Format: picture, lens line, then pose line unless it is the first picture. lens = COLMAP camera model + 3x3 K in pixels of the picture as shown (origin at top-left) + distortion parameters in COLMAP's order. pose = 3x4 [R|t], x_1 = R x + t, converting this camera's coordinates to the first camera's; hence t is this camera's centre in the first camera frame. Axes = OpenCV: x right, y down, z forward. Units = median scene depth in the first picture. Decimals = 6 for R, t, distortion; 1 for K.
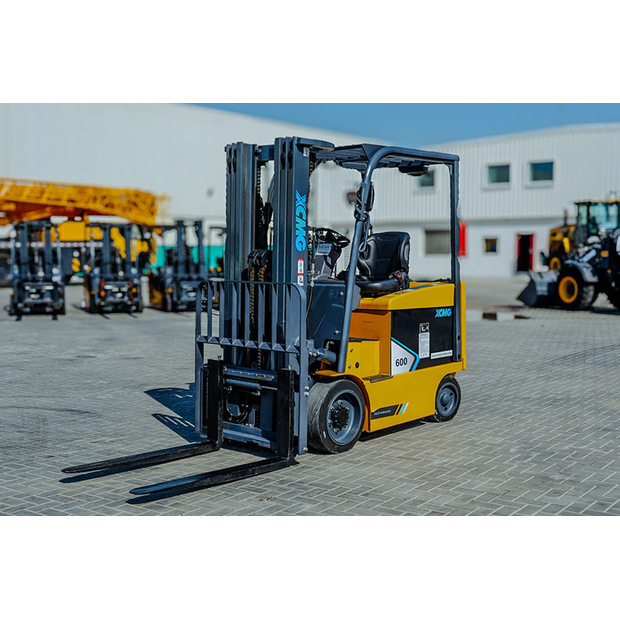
lens RADIAL K [[827.7, 0, 310.0], [0, 827.7, 310.0], [0, 0, 1]] dist [0.004430, 0.000662]
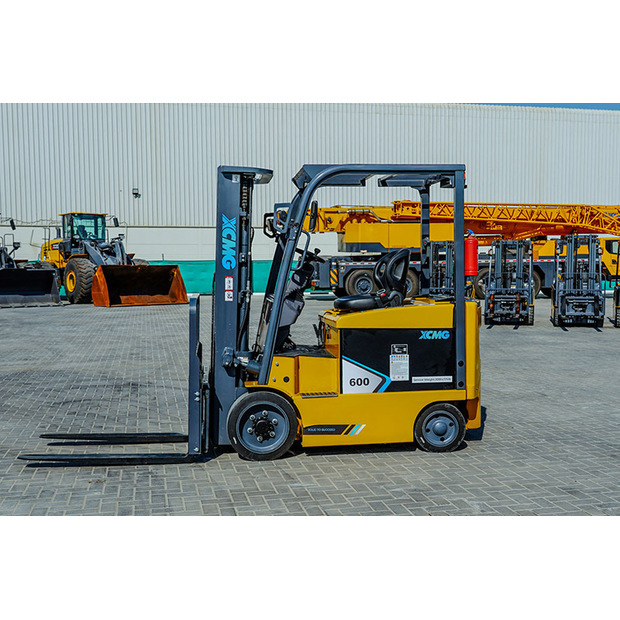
lens RADIAL K [[759.0, 0, 310.0], [0, 759.0, 310.0], [0, 0, 1]] dist [0.010626, 0.012329]
pose [[0.755739, 0.033786, -0.654001, 0.624292], [-0.042848, 0.999079, 0.002099, -0.020740], [0.653470, 0.026436, 0.756491, 0.268194]]
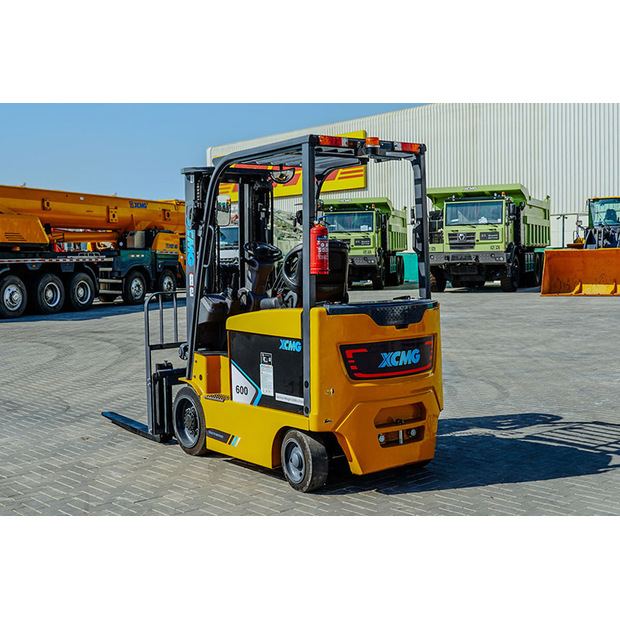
lens RADIAL K [[827.7, 0, 310.0], [0, 827.7, 310.0], [0, 0, 1]] dist [0.004430, 0.000662]
pose [[-0.194644, 0.055900, -0.979280, 0.923877], [-0.054876, 0.996191, 0.067773, -0.083919], [0.979338, 0.066930, -0.190835, 1.185153]]
